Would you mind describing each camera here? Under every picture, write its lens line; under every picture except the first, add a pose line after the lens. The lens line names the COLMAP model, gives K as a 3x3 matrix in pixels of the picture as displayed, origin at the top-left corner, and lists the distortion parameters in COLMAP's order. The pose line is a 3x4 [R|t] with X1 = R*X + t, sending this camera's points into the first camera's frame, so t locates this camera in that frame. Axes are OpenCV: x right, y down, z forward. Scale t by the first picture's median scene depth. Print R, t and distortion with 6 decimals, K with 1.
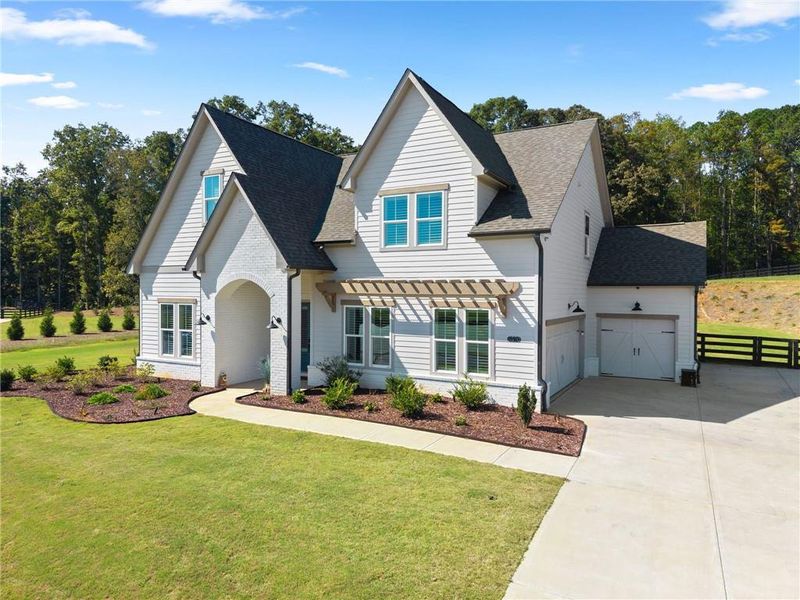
lens RADIAL K [[539.1, 0, 400.0], [0, 539.1, 300.0], [0, 0, 1]] dist [0.004837, -0.001822]
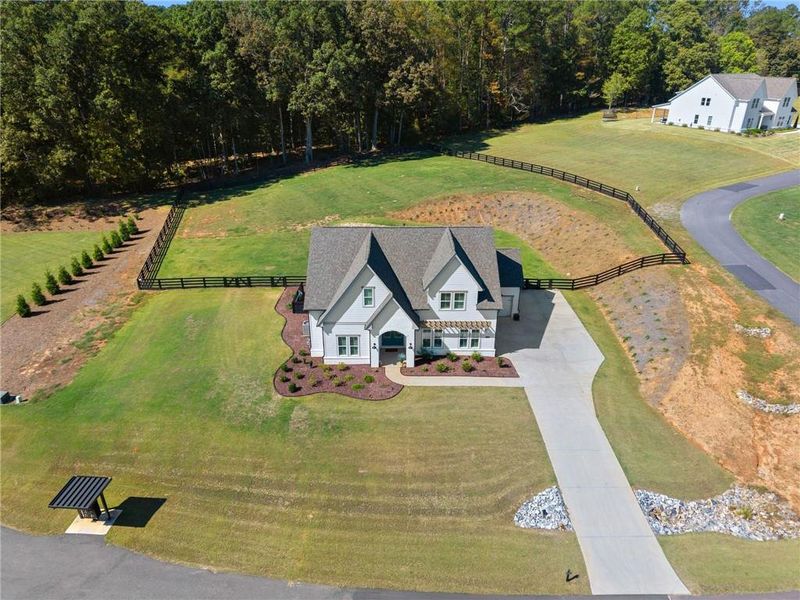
lens RADIAL K [[539.1, 0, 400.0], [0, 539.1, 300.0], [0, 0, 1]] dist [0.004837, -0.001822]
pose [[0.872287, -0.209823, 0.441689, -1.438968], [0.006483, 0.908144, 0.418607, -1.316872], [-0.488951, -0.362282, 0.793523, -1.072922]]
